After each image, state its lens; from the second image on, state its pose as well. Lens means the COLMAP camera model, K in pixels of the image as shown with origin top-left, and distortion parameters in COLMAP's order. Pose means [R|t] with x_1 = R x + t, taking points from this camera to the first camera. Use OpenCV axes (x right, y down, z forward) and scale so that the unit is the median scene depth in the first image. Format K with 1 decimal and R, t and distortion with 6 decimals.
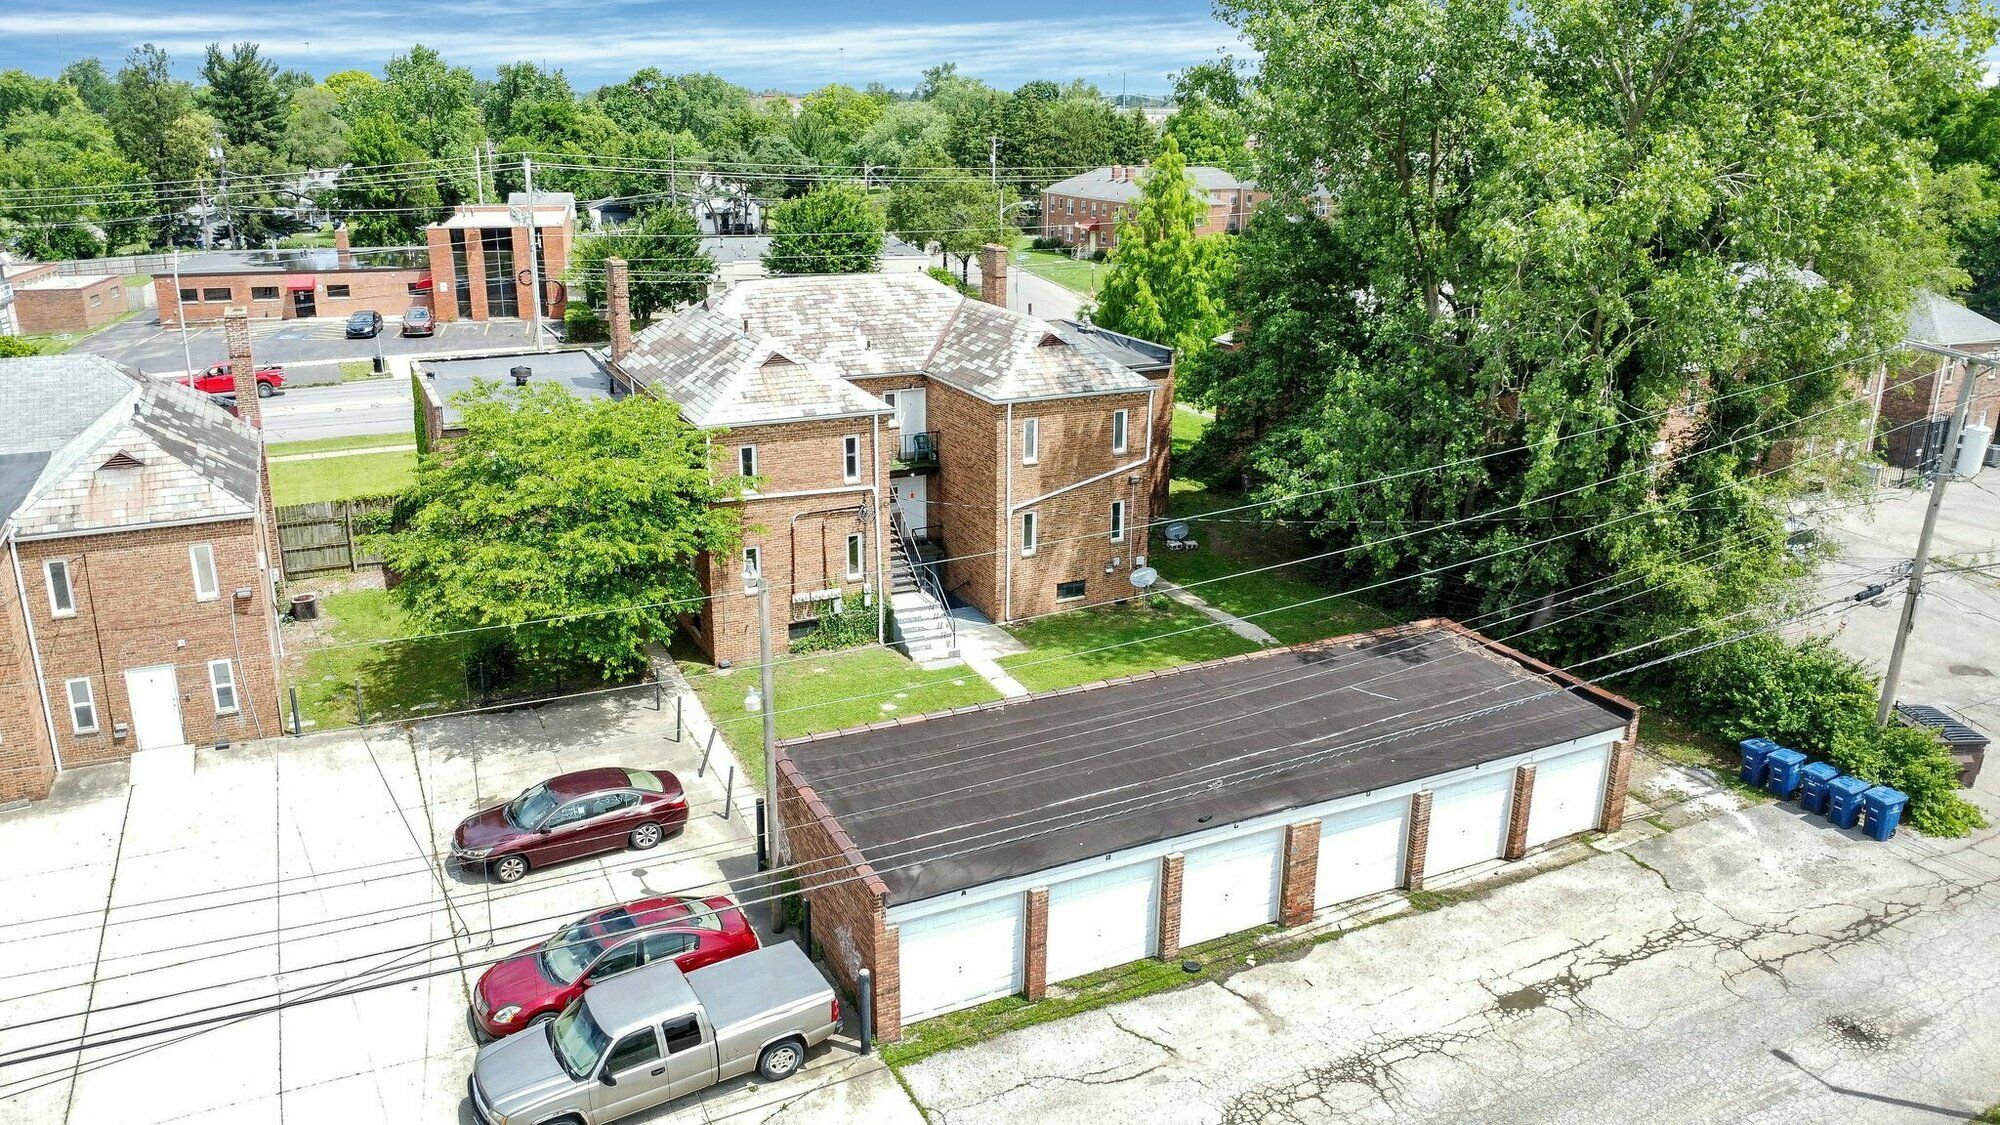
lens RADIAL K [[1450.2, 0, 987.9], [0, 1450.2, 564.3], [0, 0, 1]] dist [-0.029354, -0.005275]
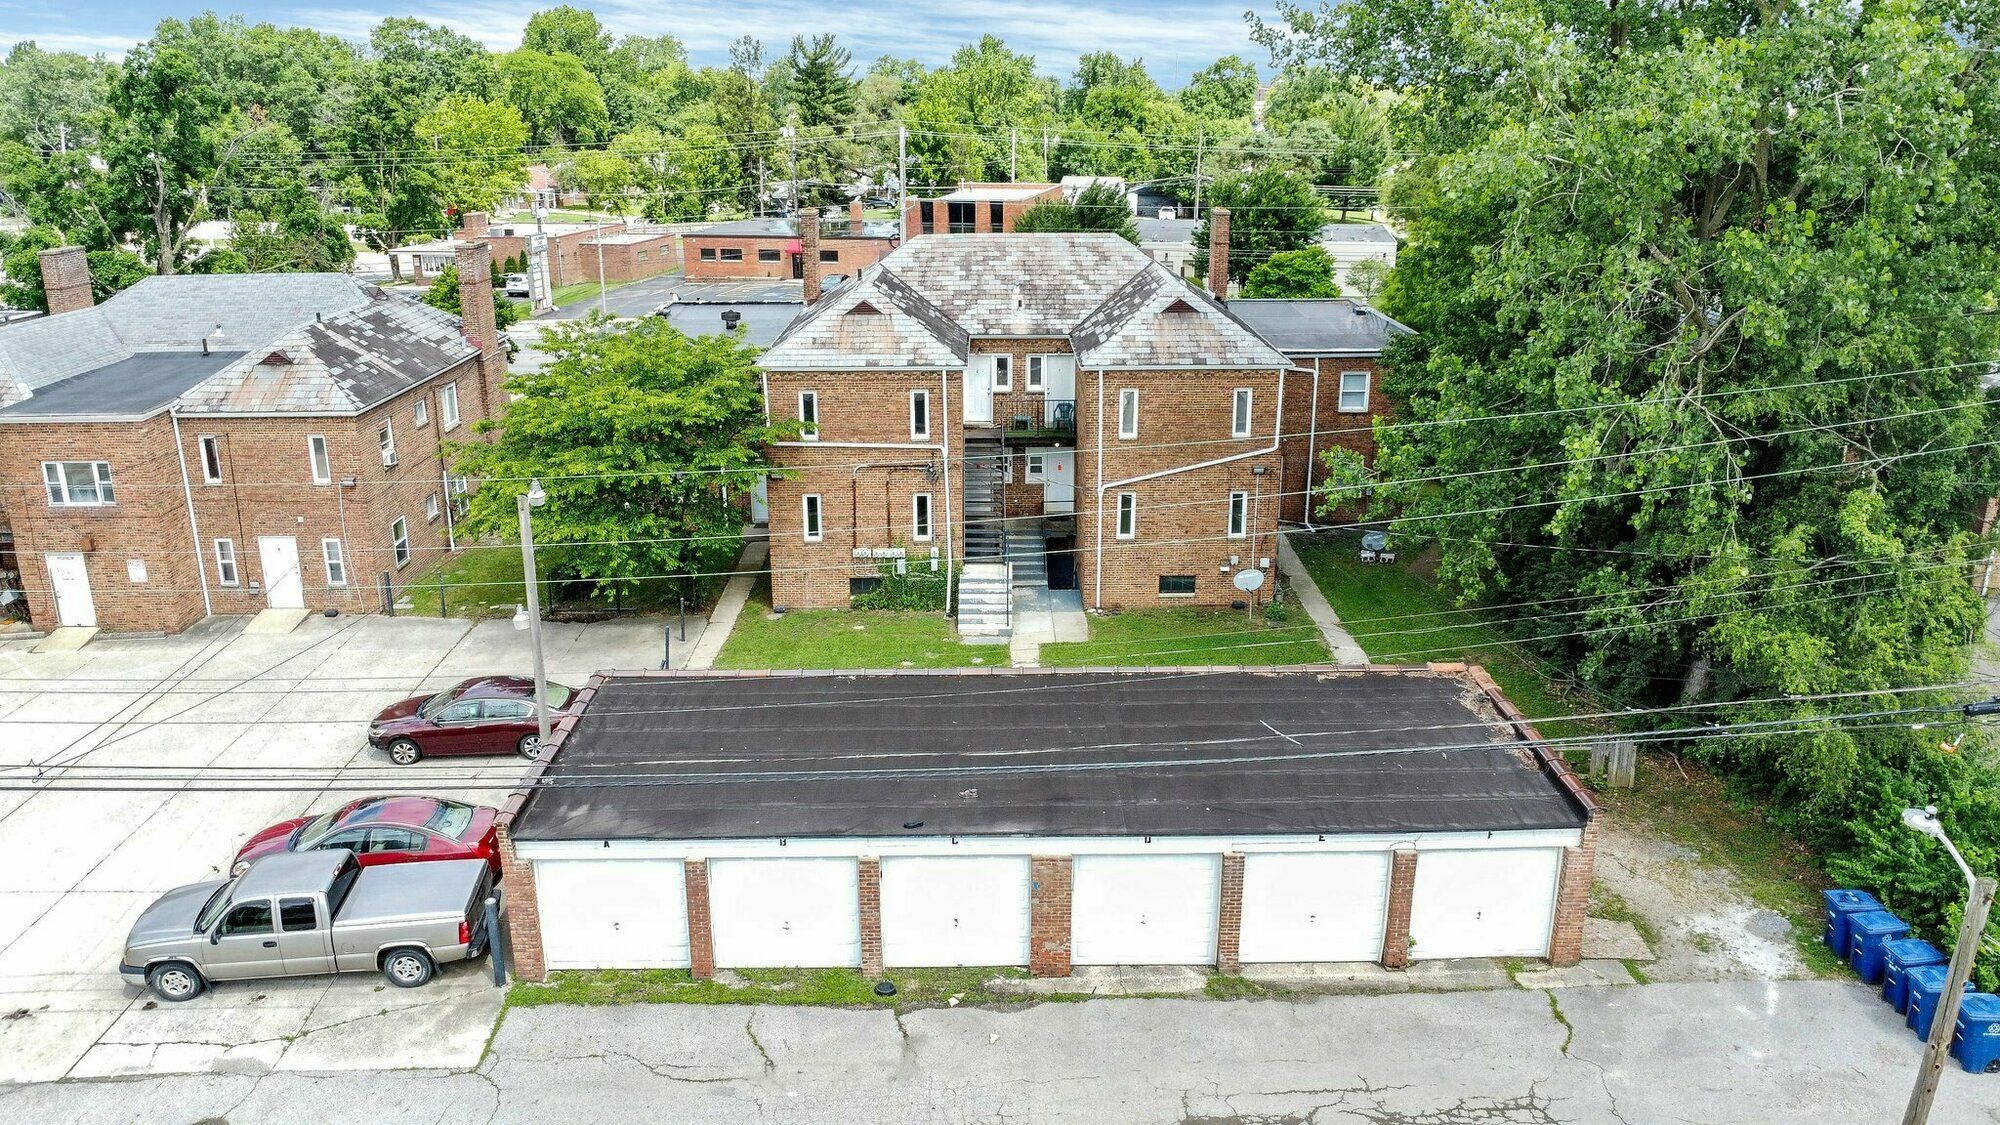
lens RADIAL K [[1450.2, 0, 987.4], [0, 1450.2, 562.6], [0, 0, 1]] dist [-0.029354, -0.005275]
pose [[0.904540, 0.119893, -0.409185, 0.370014], [-0.119773, 0.992460, 0.026025, -0.006228], [0.409220, 0.025468, 0.912080, 0.153329]]
